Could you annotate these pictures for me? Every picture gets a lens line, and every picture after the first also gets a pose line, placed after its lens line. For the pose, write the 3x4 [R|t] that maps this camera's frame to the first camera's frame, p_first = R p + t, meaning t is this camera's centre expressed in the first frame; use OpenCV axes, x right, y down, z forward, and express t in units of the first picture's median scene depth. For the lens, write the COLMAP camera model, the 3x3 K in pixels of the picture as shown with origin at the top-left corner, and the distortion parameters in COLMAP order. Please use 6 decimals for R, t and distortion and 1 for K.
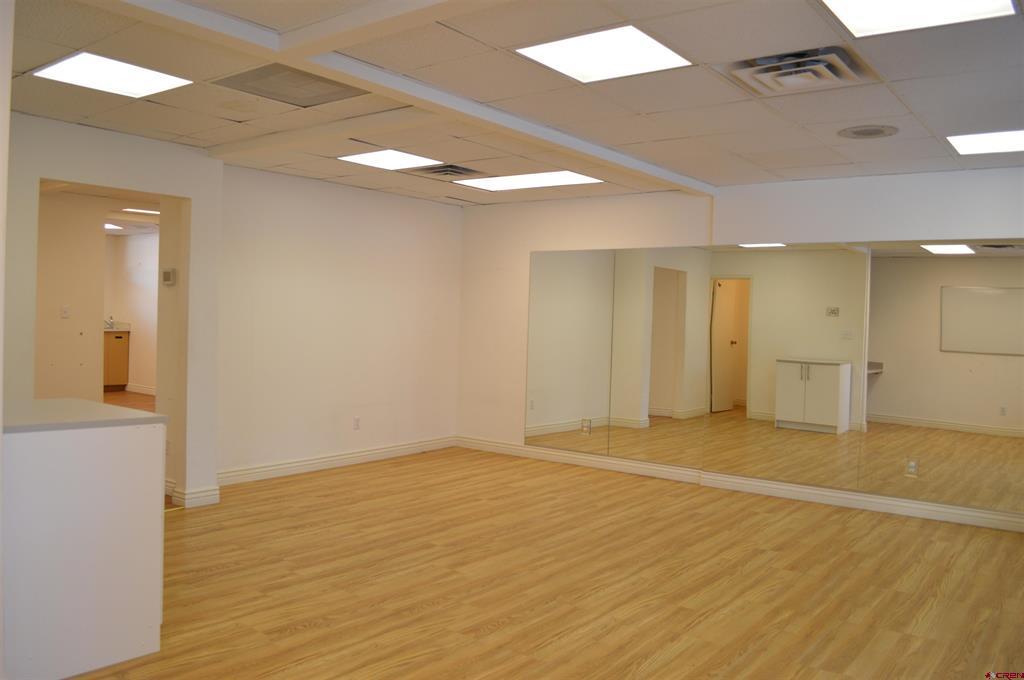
lens RADIAL K [[820.5, 0, 503.2], [0, 820.5, 338.6], [0, 0, 1]] dist [-0.076974, 0.006568]
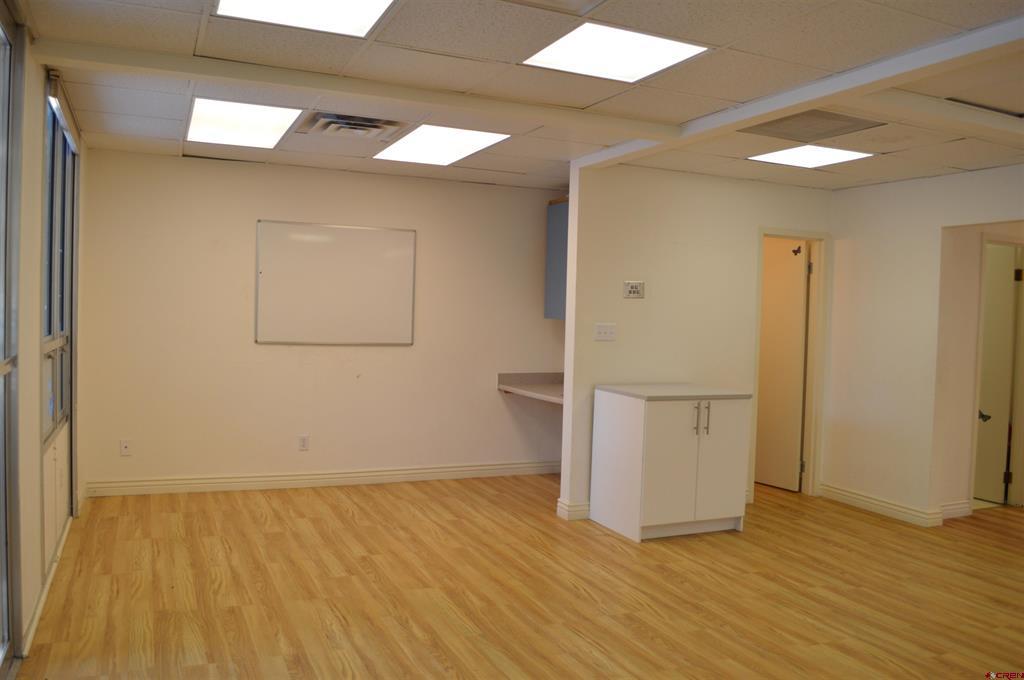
lens RADIAL K [[820.5, 0, 509.0], [0, 820.5, 338.9], [0, 0, 1]] dist [-0.076974, 0.006568]
pose [[-0.469923, -0.016143, -0.882560, 0.798509], [-0.063641, 0.997850, 0.015634, -0.017028], [0.880410, 0.063514, -0.469940, 1.066328]]
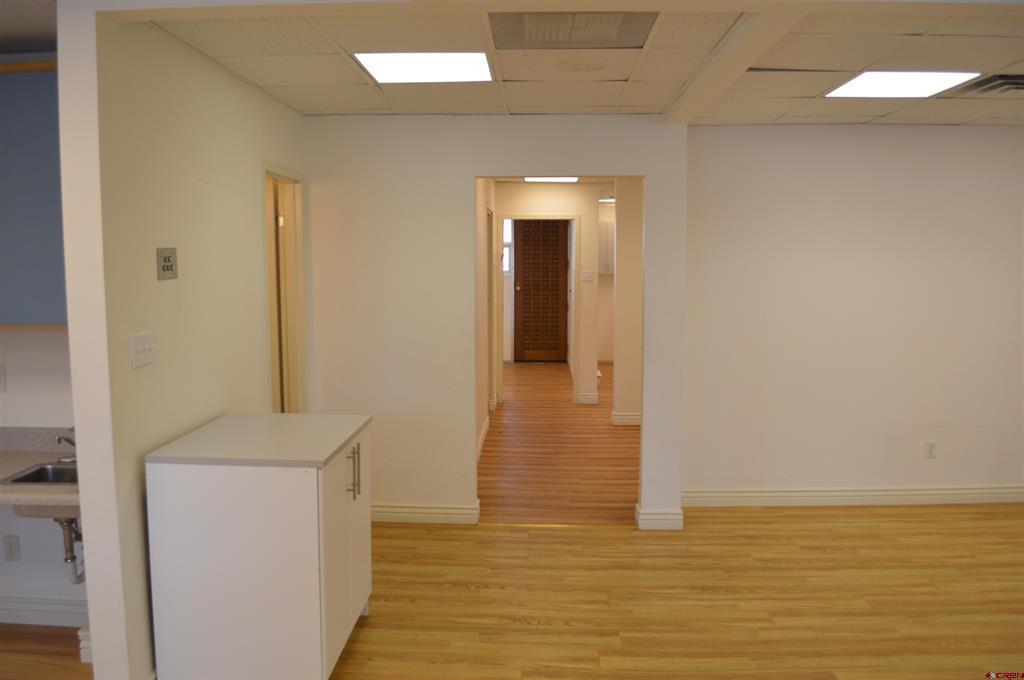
lens RADIAL K [[820.5, 0, 509.7], [0, 820.5, 337.7], [0, 0, 1]] dist [-0.076974, 0.006568]
pose [[0.583363, 0.045889, -0.810914, 0.298113], [0.000039, 0.998401, 0.056527, -0.062476], [0.812212, -0.033008, 0.582428, 0.461051]]
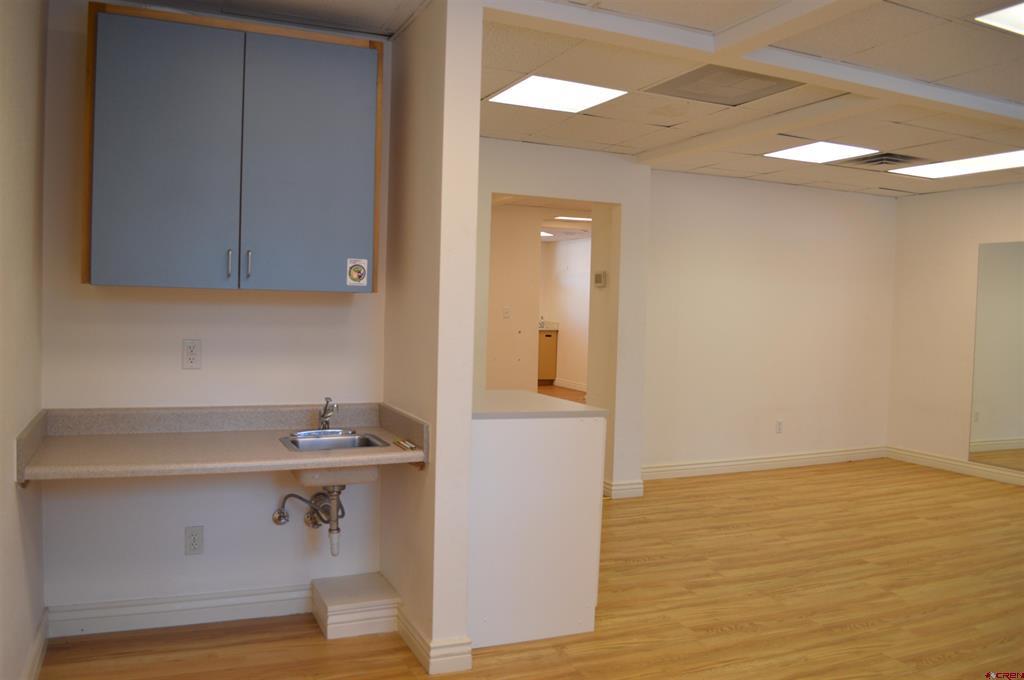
lens RADIAL K [[820.5, 0, 508.0], [0, 820.5, 336.7], [0, 0, 1]] dist [-0.076974, 0.006568]
pose [[0.883601, 0.010893, -0.468114, -0.021164], [-0.012262, 0.999925, 0.000121, 0.000745], [0.468080, 0.005633, 0.883668, -0.004881]]
